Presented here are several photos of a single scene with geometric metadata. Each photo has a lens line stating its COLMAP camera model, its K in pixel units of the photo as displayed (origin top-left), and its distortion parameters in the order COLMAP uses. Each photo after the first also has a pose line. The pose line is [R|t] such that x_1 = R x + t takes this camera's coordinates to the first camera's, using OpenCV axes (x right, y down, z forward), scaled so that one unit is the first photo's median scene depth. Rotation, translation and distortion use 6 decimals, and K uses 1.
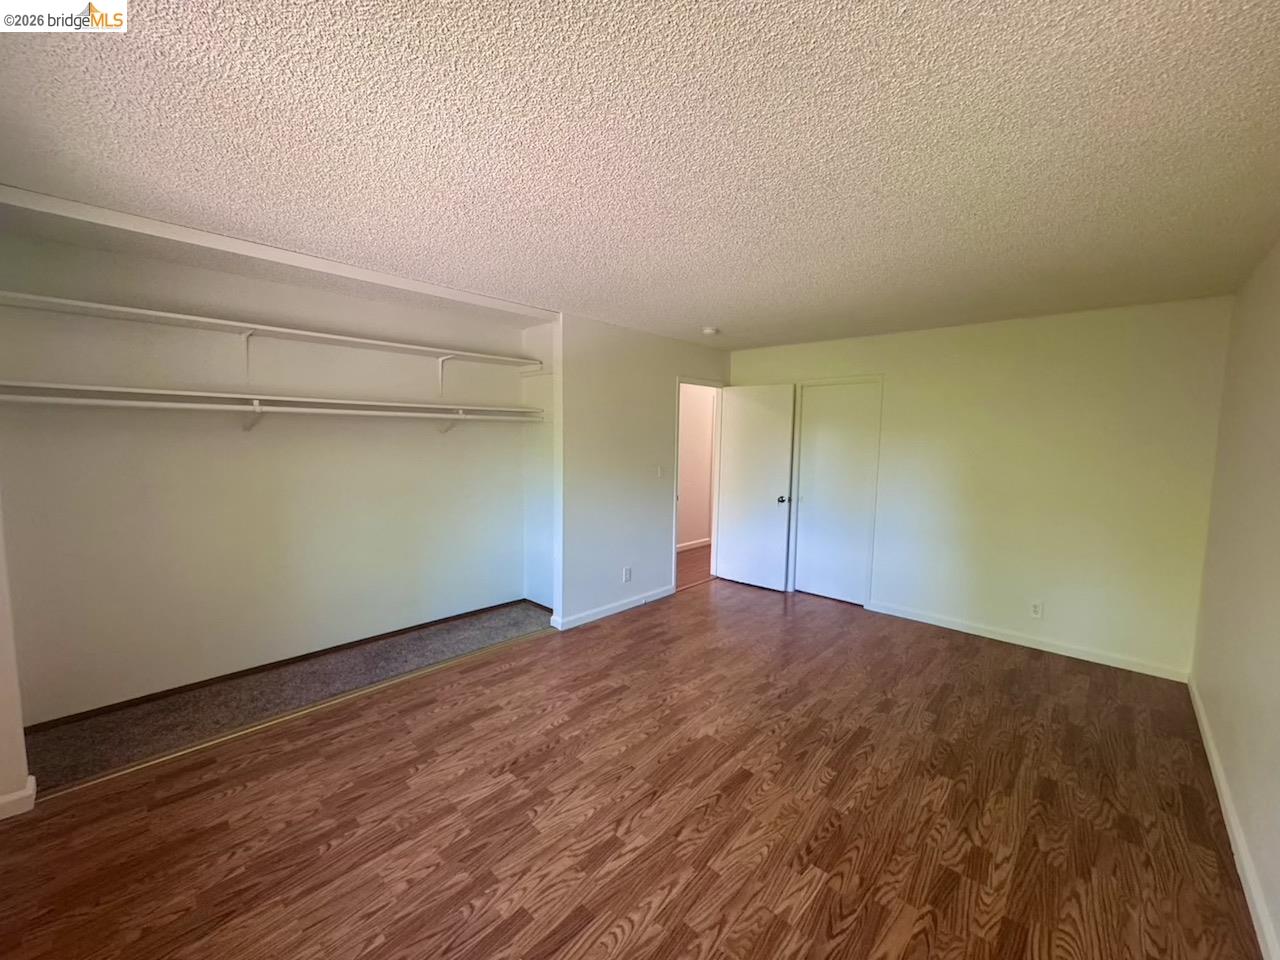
lens RADIAL K [[514.4, 0, 641.1], [0, 514.4, 477.9], [0, 0, 1]] dist [-0.001388, 0.000287]
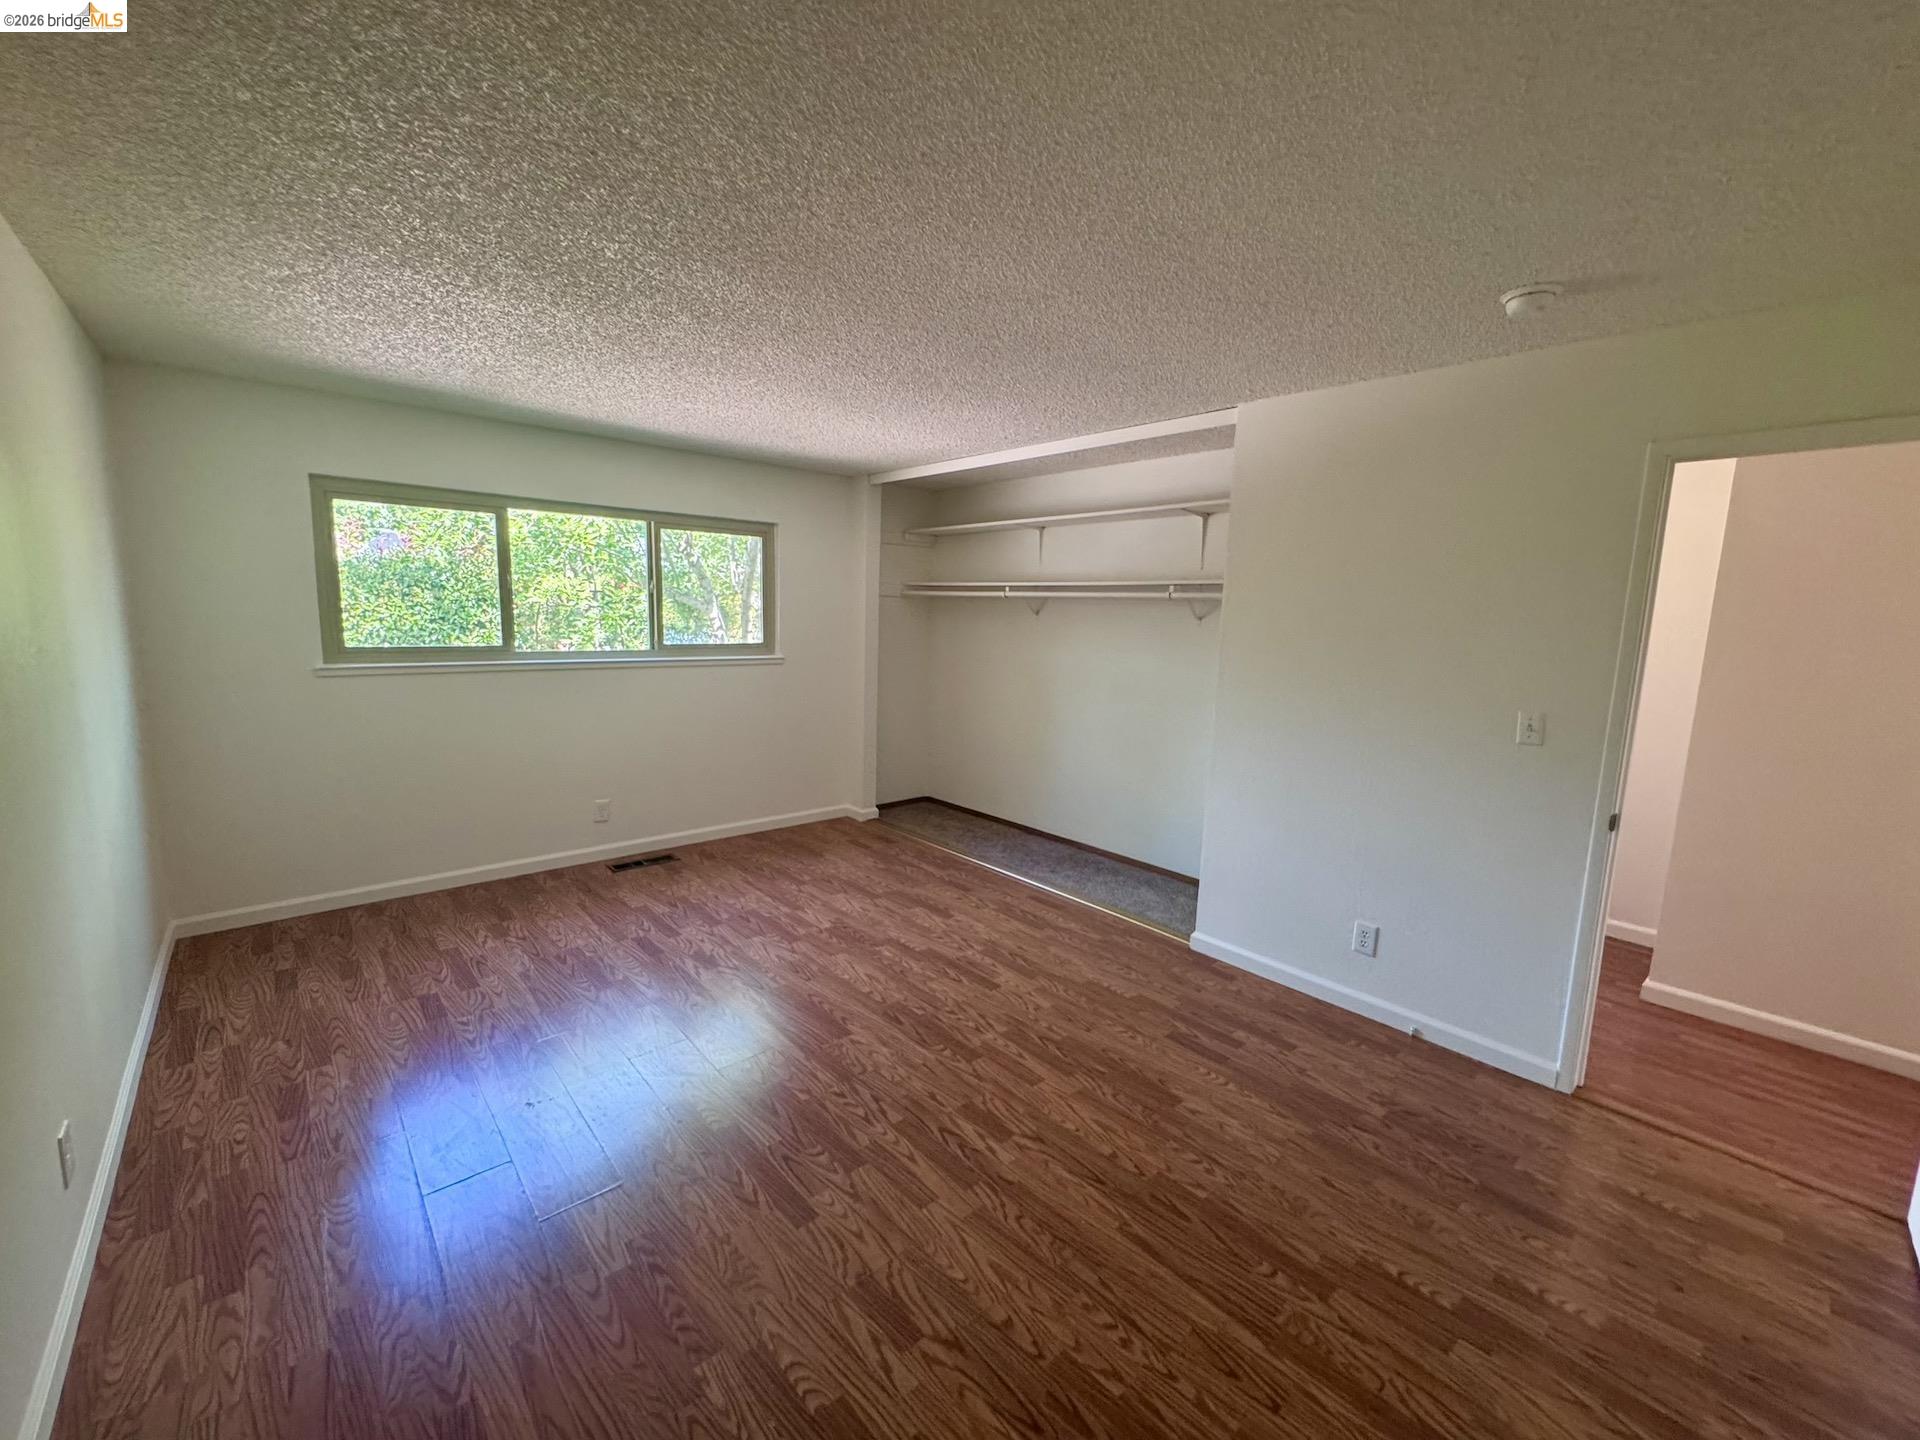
lens RADIAL K [[771.6, 0, 961.7], [0, 771.6, 722.3], [0, 0, 1]] dist [-0.001388, 0.000287]
pose [[-0.089385, 0.123134, -0.988356, 1.018105], [-0.115744, 0.984321, 0.133099, -0.071912], [0.989249, 0.126294, -0.073731, 1.079217]]
